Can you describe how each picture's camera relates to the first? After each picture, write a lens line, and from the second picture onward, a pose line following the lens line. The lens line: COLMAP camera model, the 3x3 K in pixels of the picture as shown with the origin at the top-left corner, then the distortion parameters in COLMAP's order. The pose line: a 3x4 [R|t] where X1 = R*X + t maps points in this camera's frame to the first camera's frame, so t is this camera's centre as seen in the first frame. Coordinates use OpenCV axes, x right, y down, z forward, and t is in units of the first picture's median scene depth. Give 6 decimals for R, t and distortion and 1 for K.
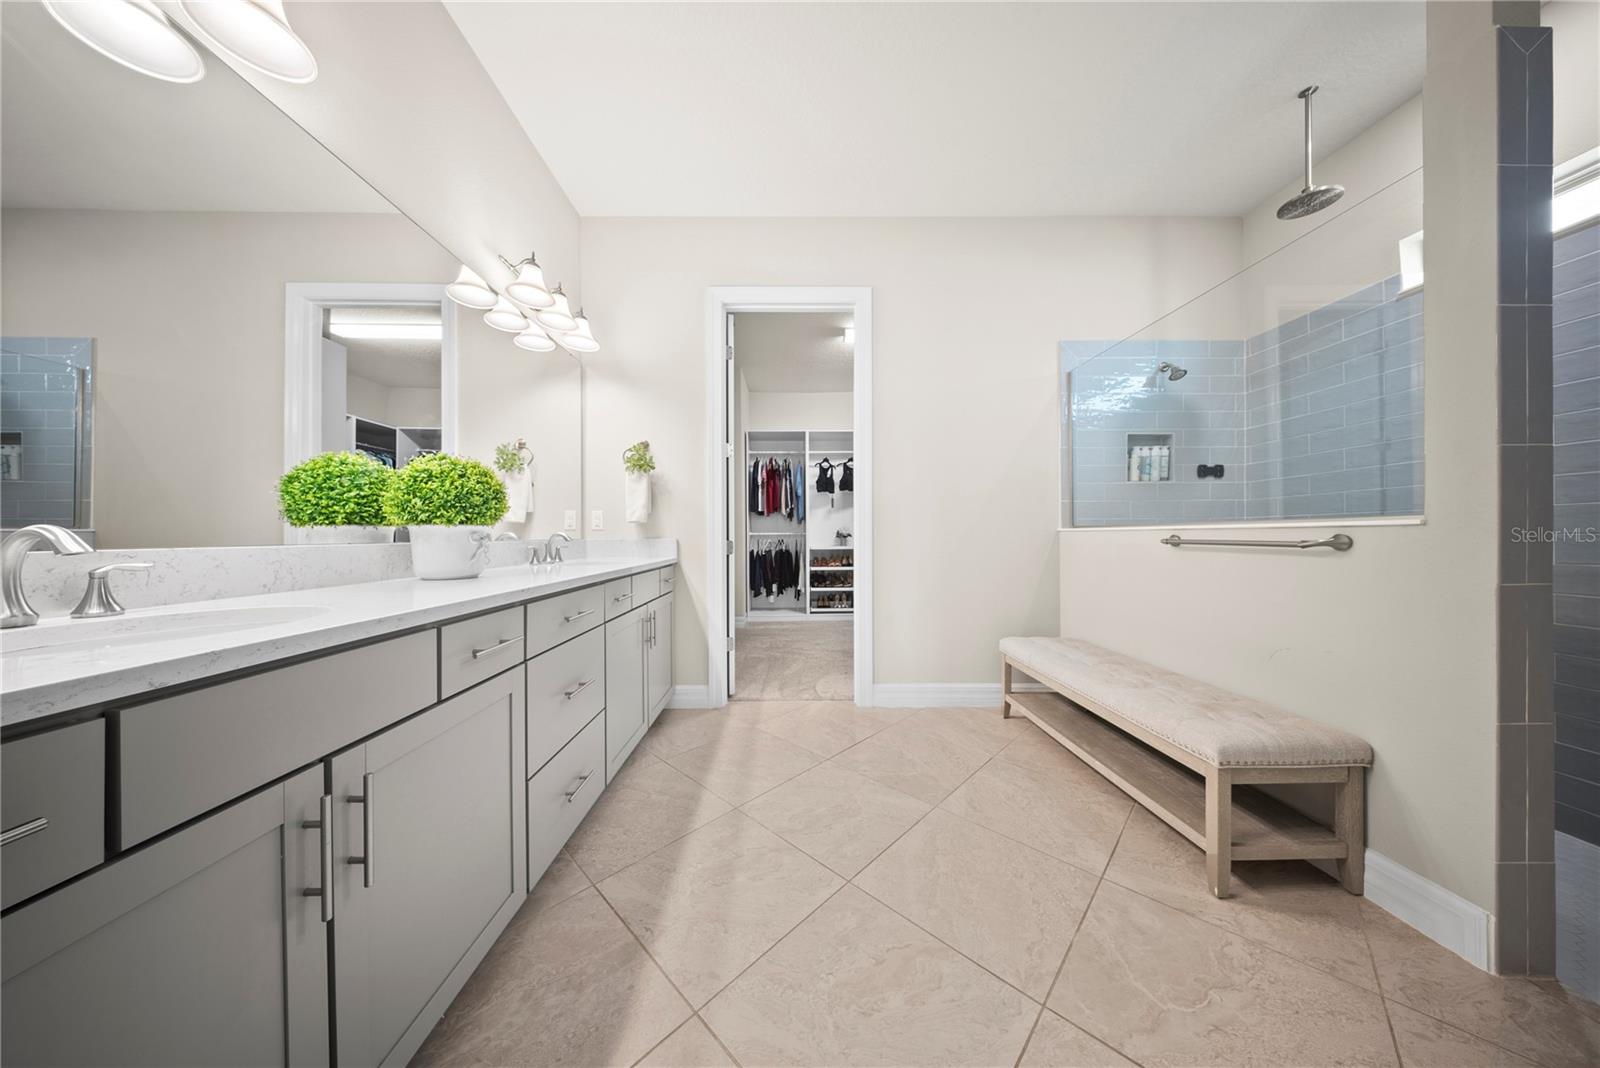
lens RADIAL K [[476.9, 0, 796.1], [0, 476.9, 539.3], [0, 0, 1]] dist [-0.002332, -0.001097]
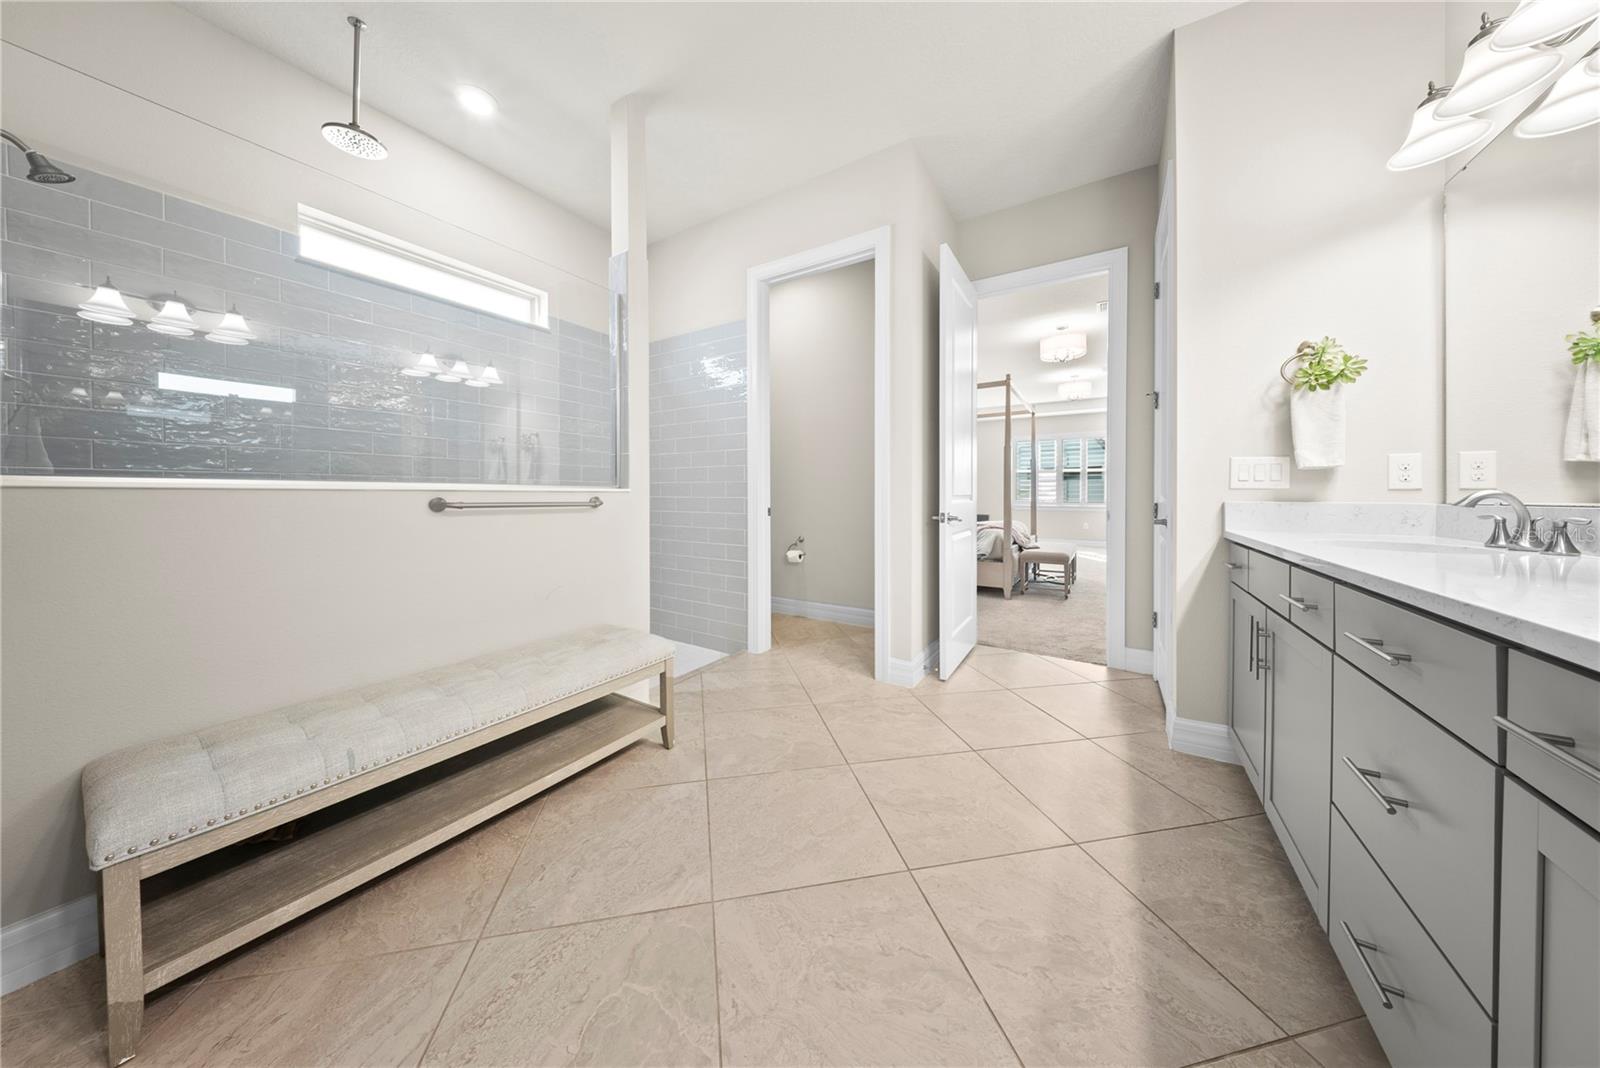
lens RADIAL K [[476.9, 0, 797.2], [0, 476.9, 499.2], [0, 0, 1]] dist [-0.002332, -0.001097]
pose [[-0.833764, 0.003674, 0.552108, -0.148347], [0.007054, 0.999967, 0.003998, -0.004011], [-0.552075, 0.007228, -0.833763, 1.263463]]
